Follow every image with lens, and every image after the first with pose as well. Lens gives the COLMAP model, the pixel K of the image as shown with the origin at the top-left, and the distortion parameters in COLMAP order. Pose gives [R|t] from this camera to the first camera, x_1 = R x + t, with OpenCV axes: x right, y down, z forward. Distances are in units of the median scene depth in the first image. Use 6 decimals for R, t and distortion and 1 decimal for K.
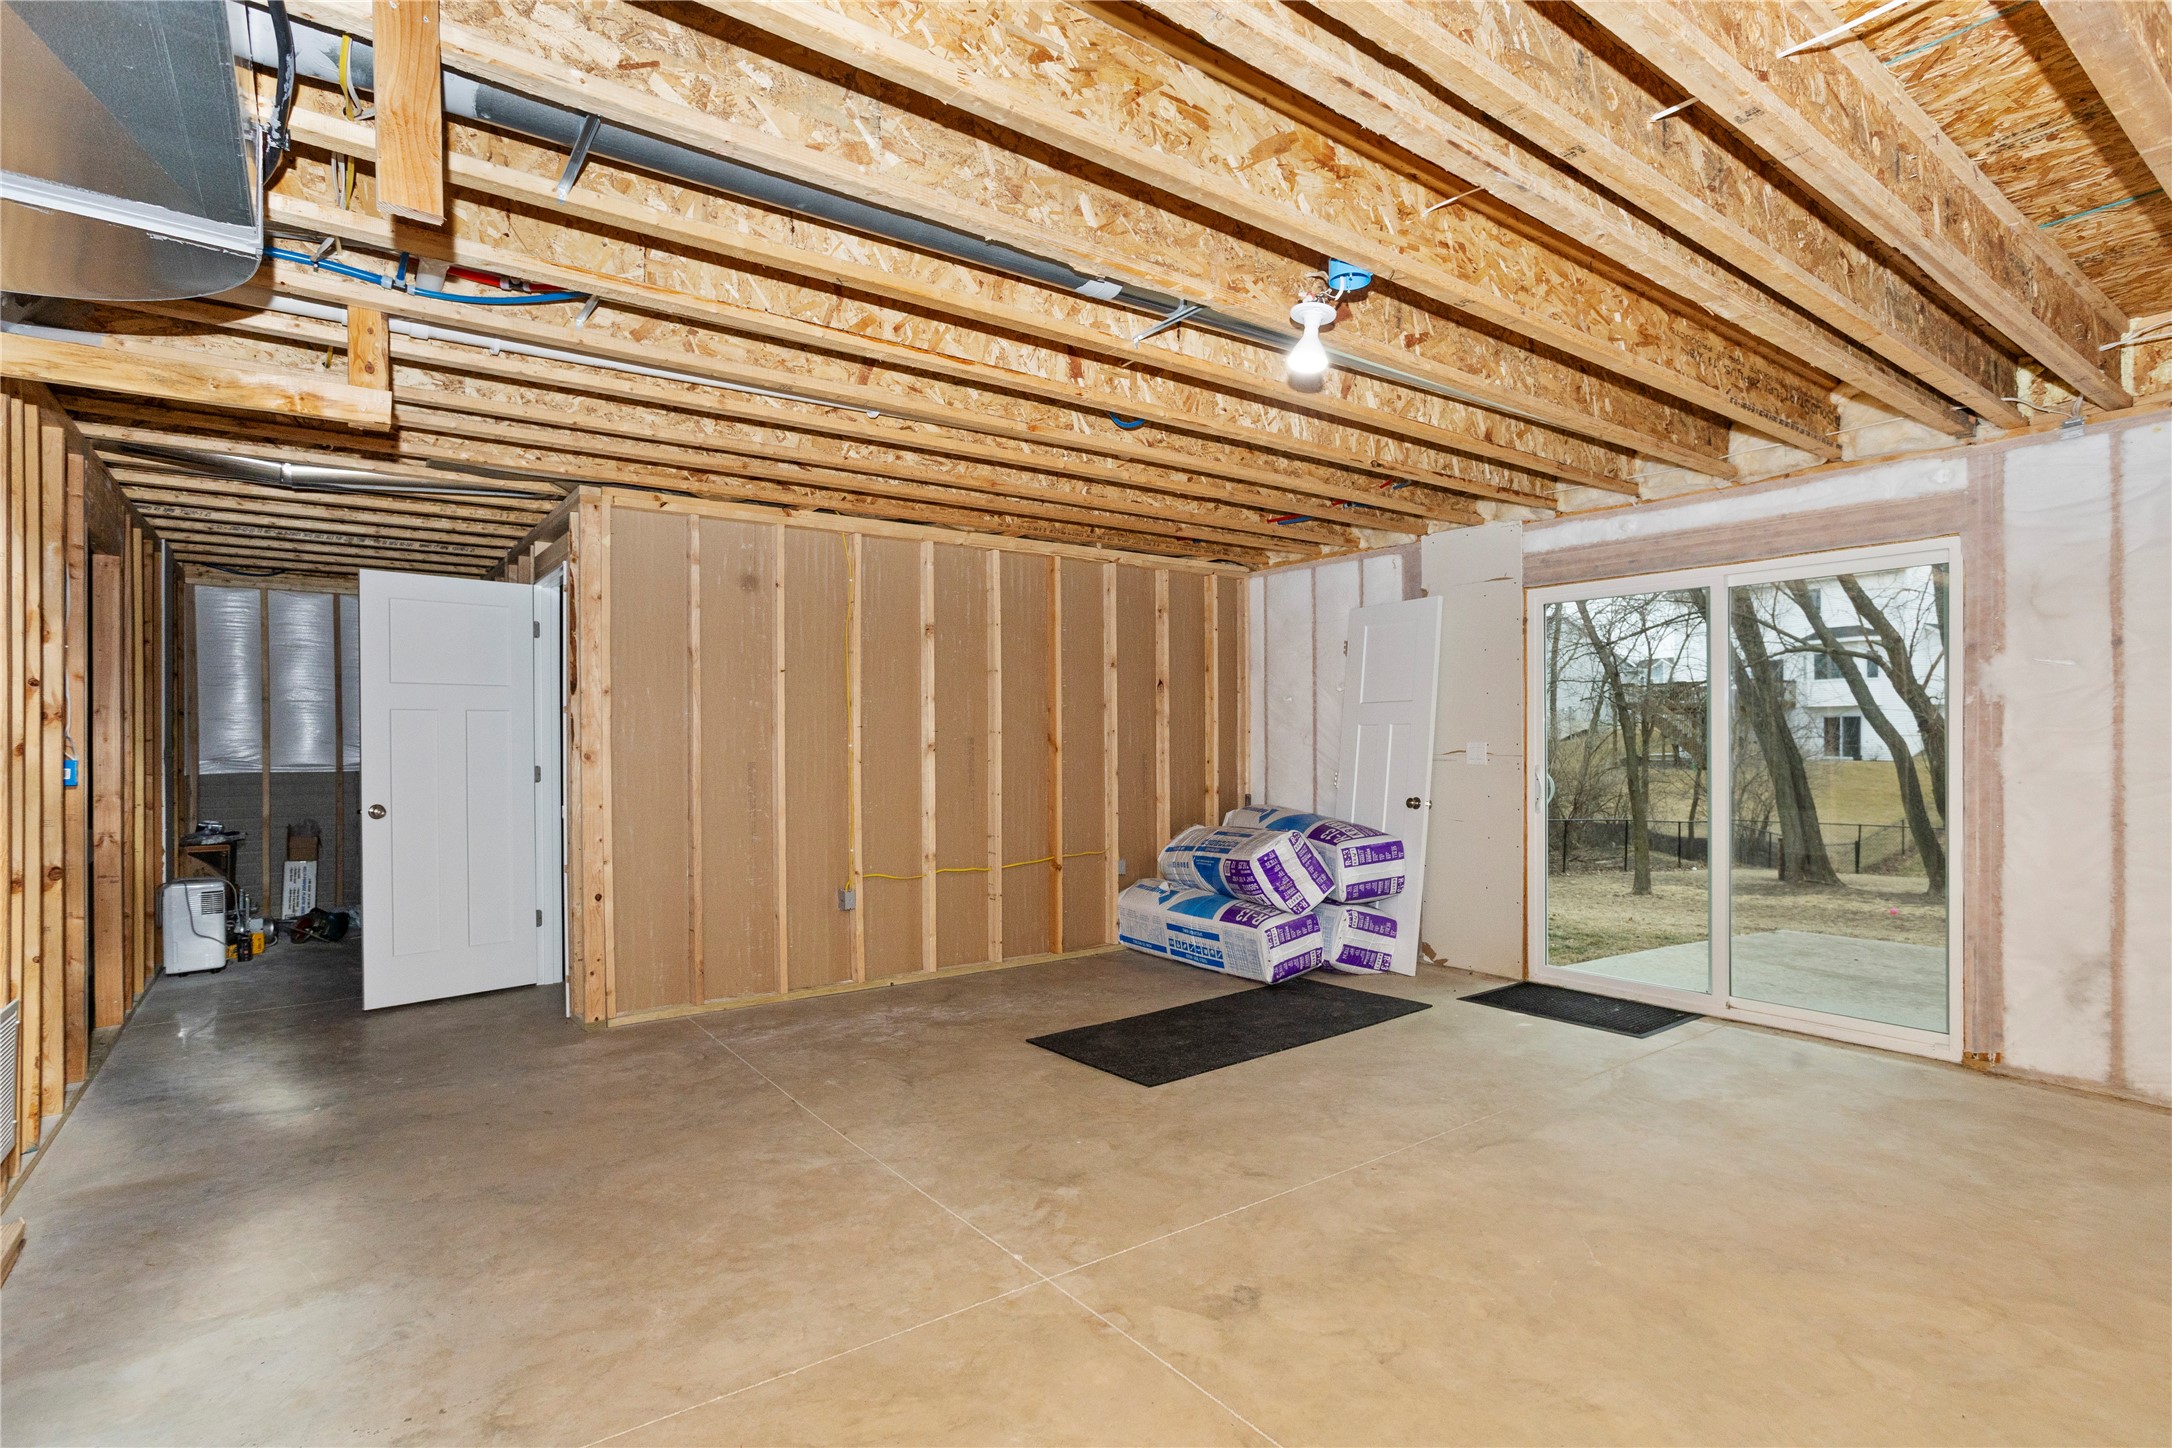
lens RADIAL K [[1070.2, 0, 1089.8], [0, 1070.2, 755.5], [0, 0, 1]] dist [-0.027112, 0.001537]
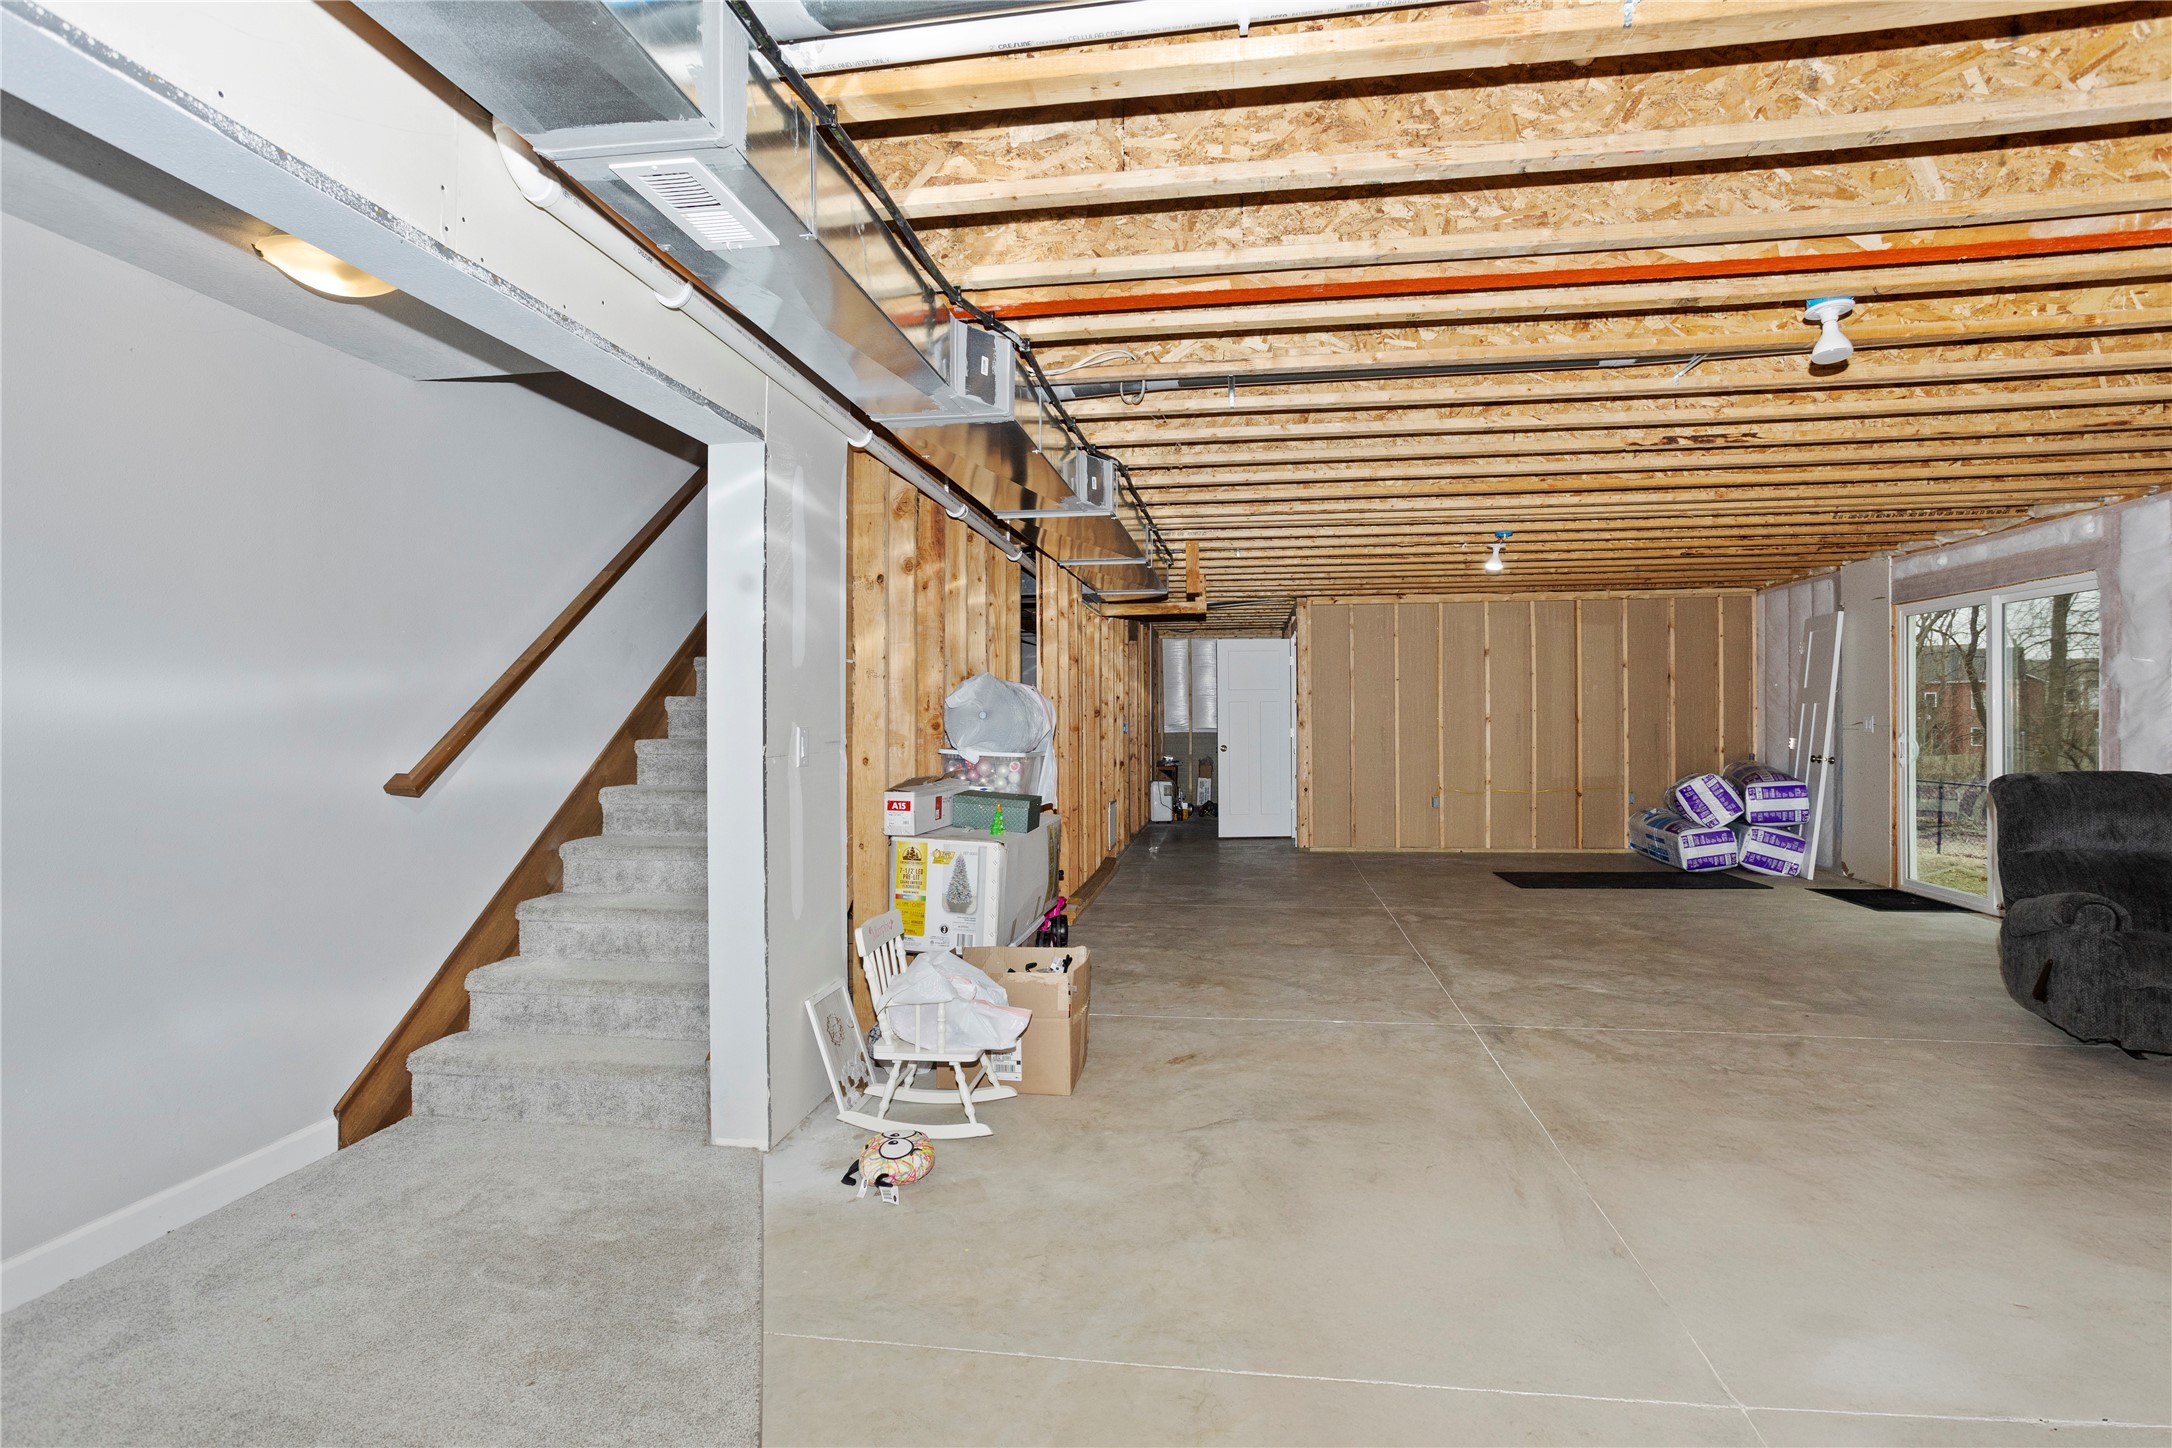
lens RADIAL K [[1070.2, 0, 1085.0], [0, 1070.2, 722.8], [0, 0, 1]] dist [-0.027112, 0.001537]
pose [[0.706158, 0.000761, -0.708054, 0.628891], [-0.000138, 1.000000, 0.000937, -0.003921], [0.708054, -0.000564, 0.706158, -0.703270]]
